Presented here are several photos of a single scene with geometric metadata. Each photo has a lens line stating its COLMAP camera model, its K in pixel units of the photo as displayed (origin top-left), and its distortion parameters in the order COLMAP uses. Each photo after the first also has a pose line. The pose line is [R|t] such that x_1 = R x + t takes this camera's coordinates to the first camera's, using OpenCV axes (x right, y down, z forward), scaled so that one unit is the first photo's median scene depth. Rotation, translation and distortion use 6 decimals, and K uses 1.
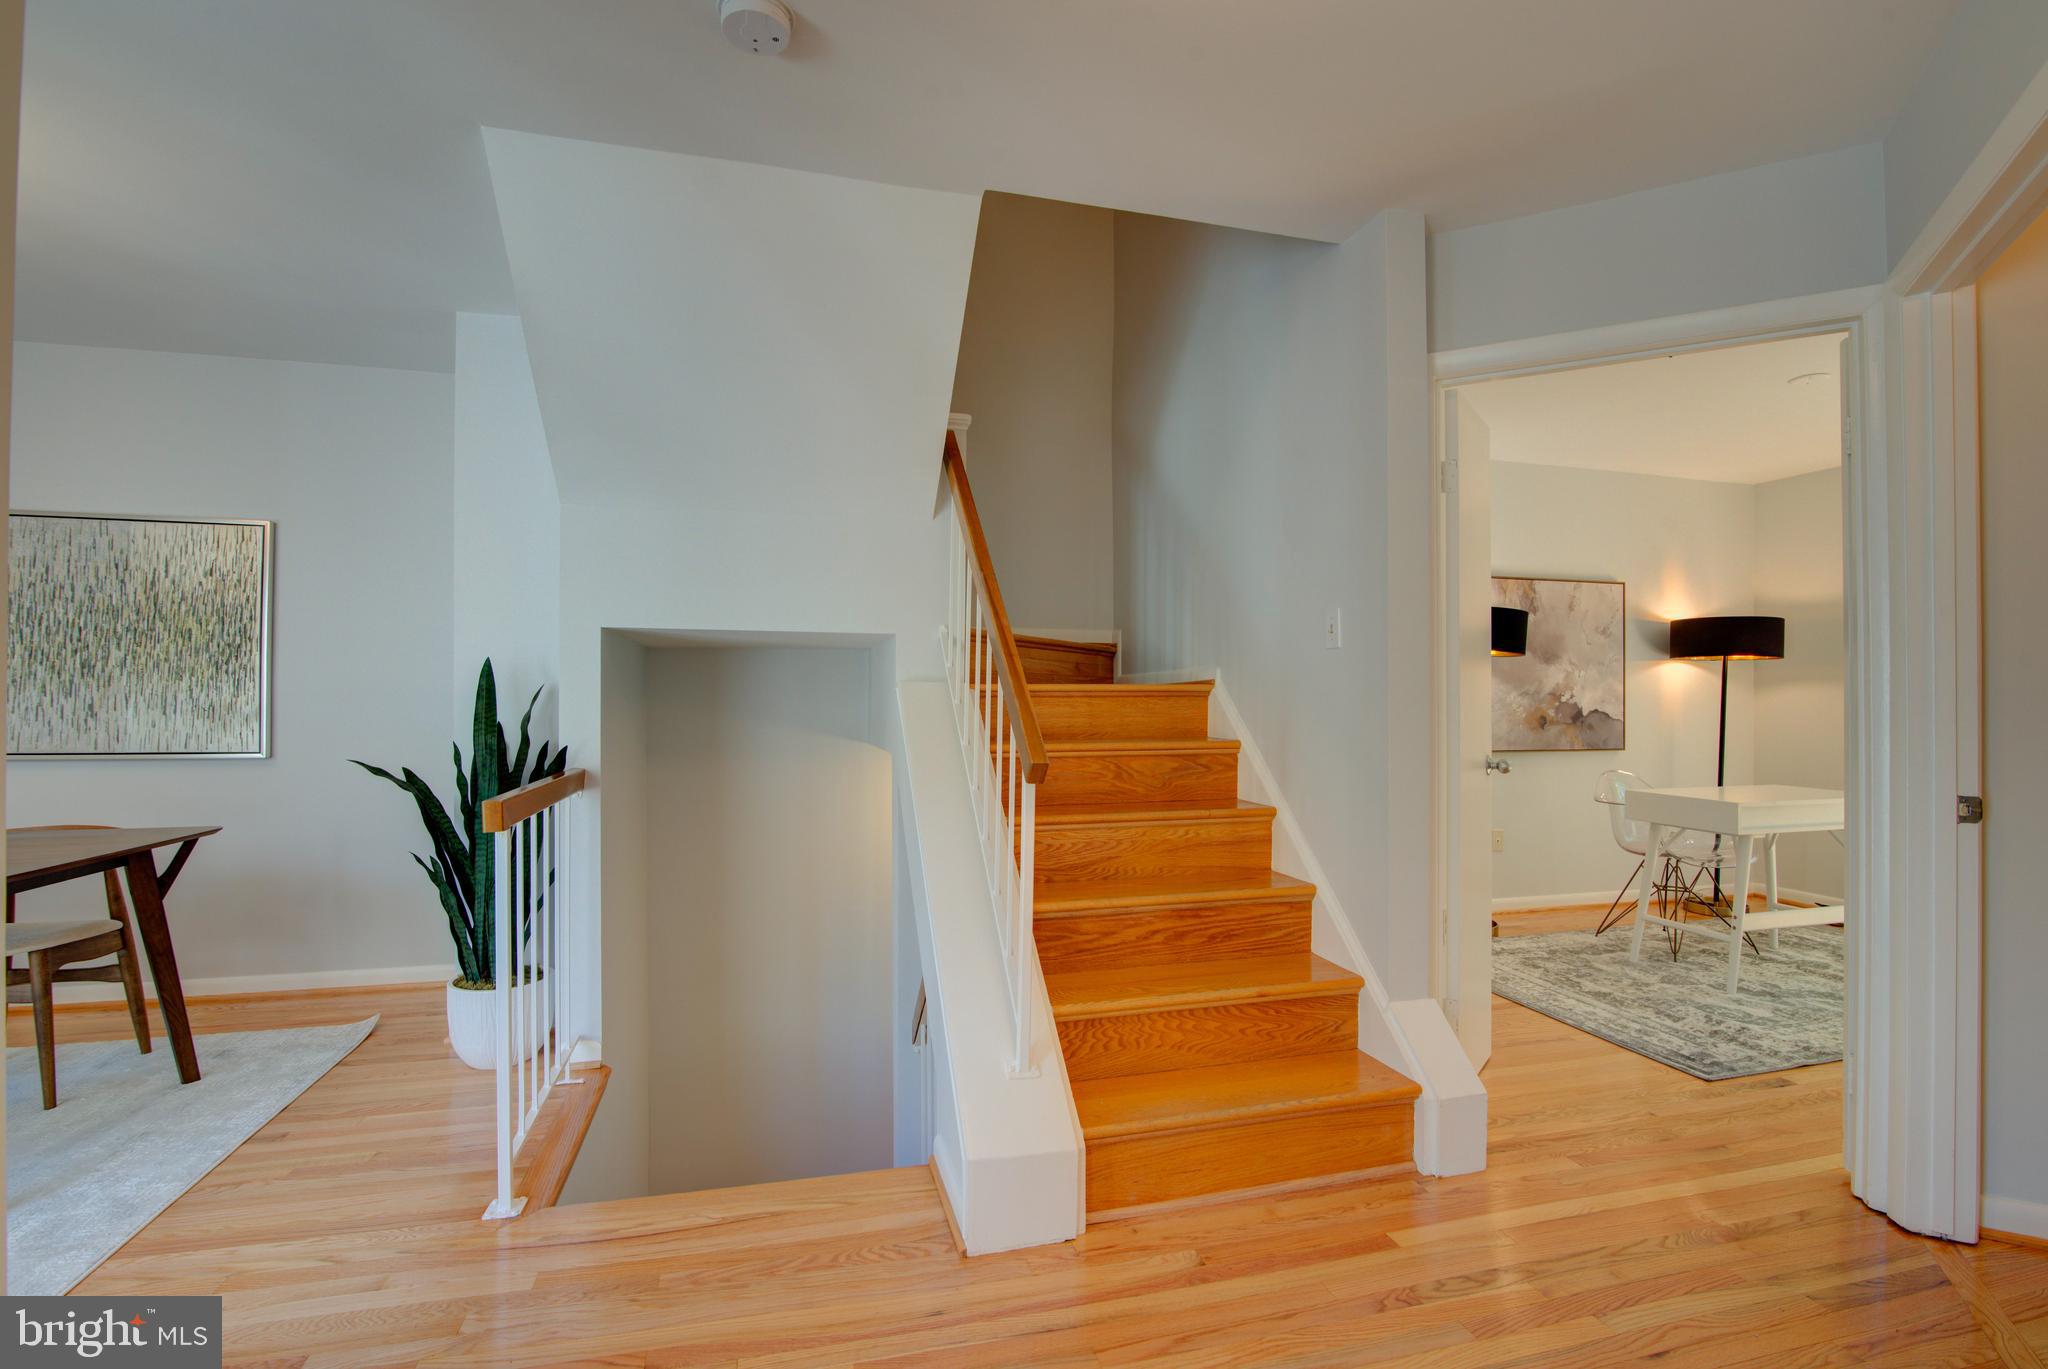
lens RADIAL K [[928.6, 0, 1022.8], [0, 928.6, 695.6], [0, 0, 1]] dist [-0.021136, 0.001477]
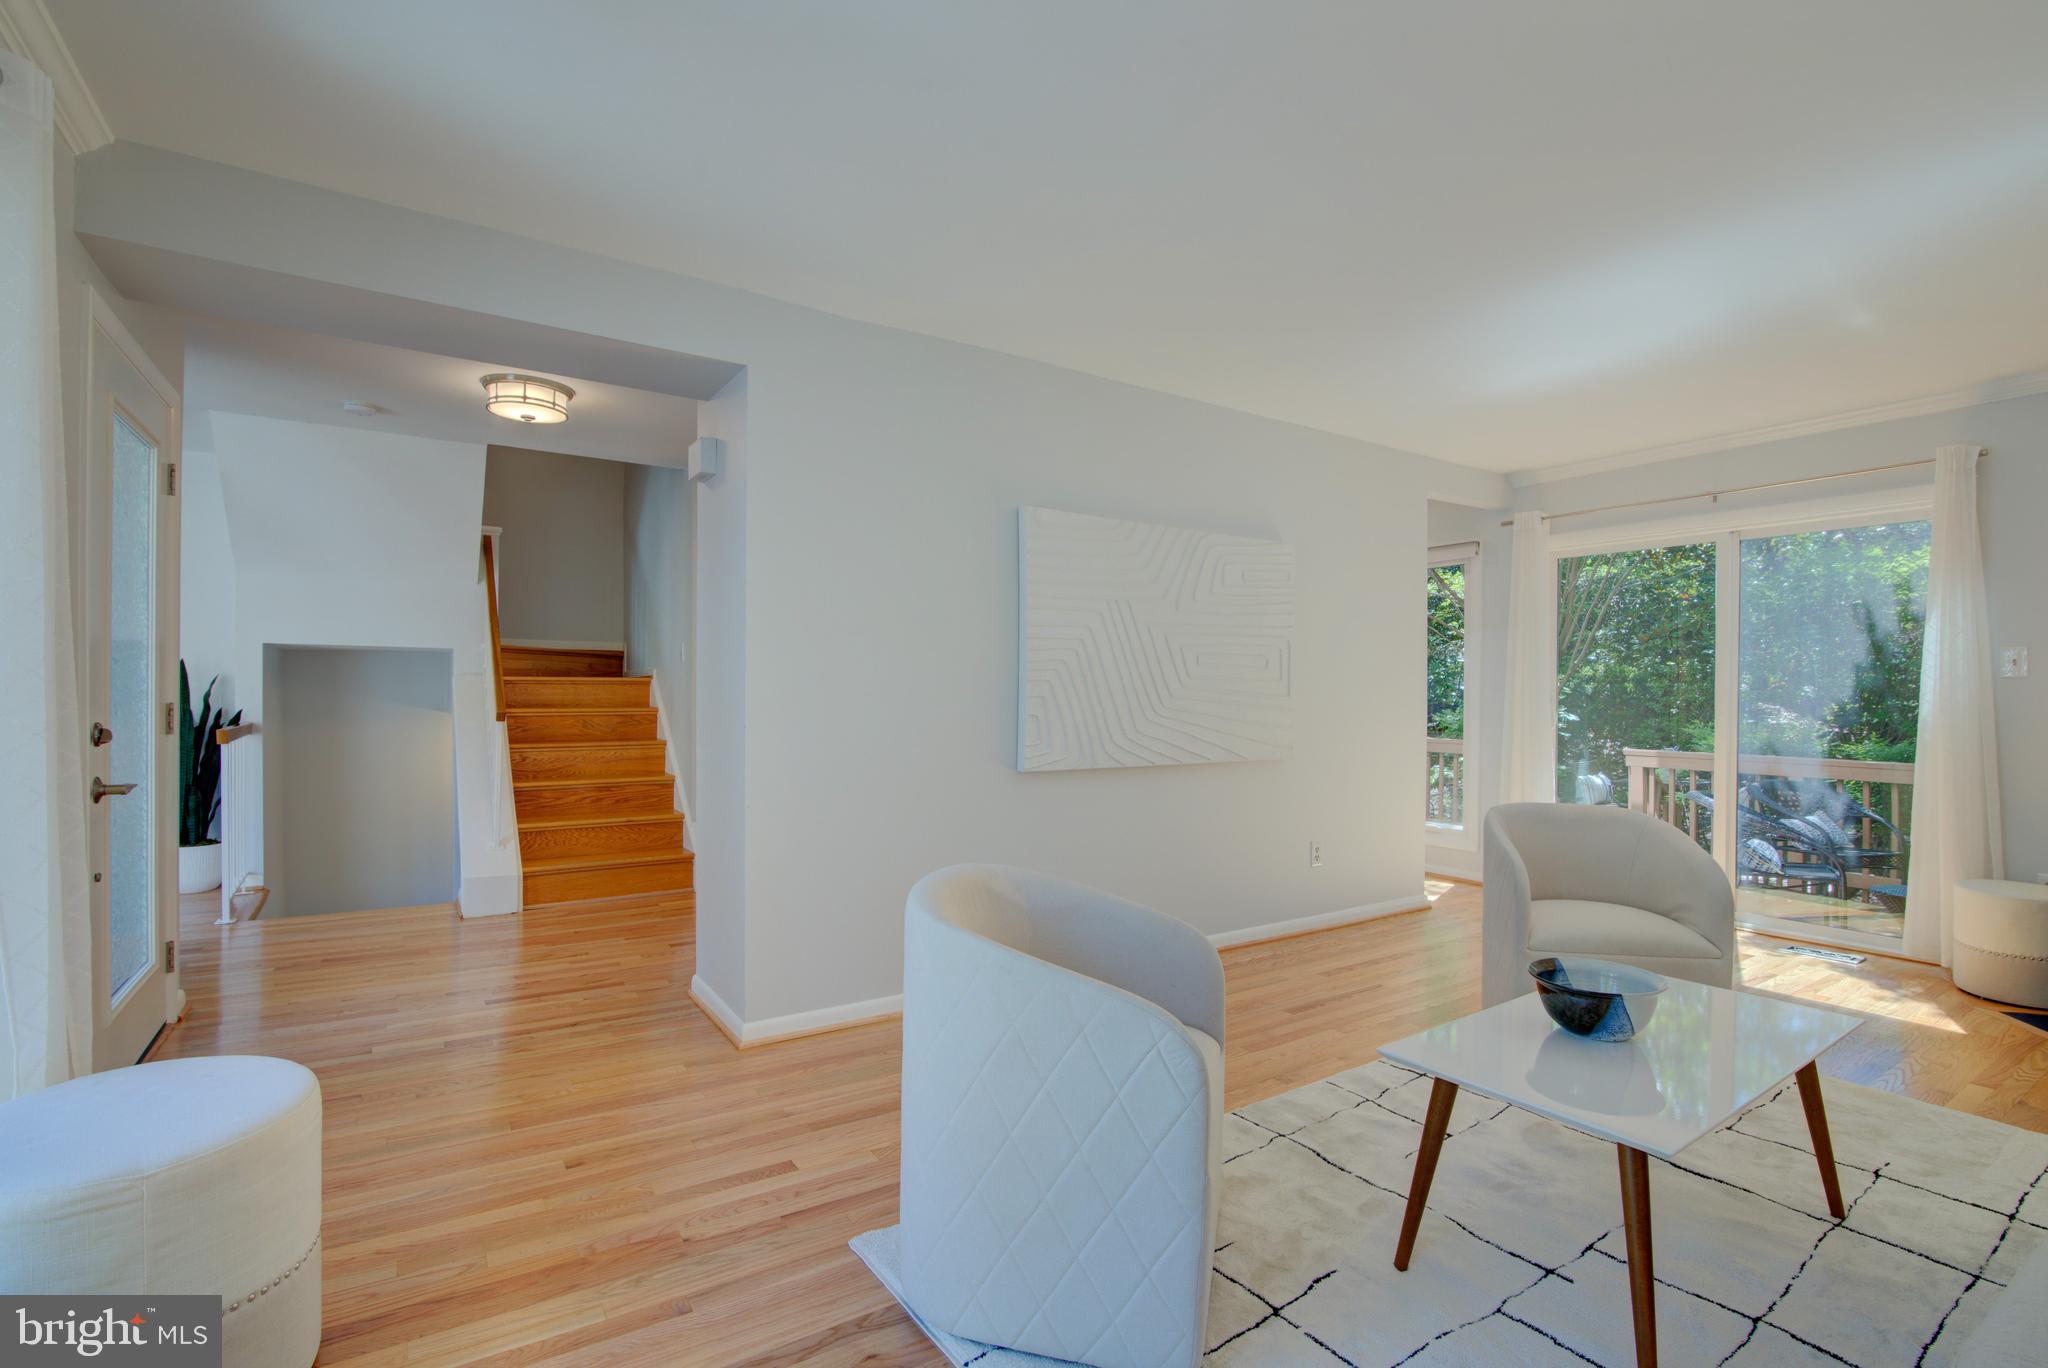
lens RADIAL K [[928.6, 0, 1022.8], [0, 928.6, 695.1], [0, 0, 1]] dist [-0.021136, 0.001477]
pose [[0.947489, 0.003510, 0.319770, 0.345206], [-0.008090, 0.999883, 0.012993, -0.008120], [-0.319687, -0.014898, 0.947406, -1.071290]]
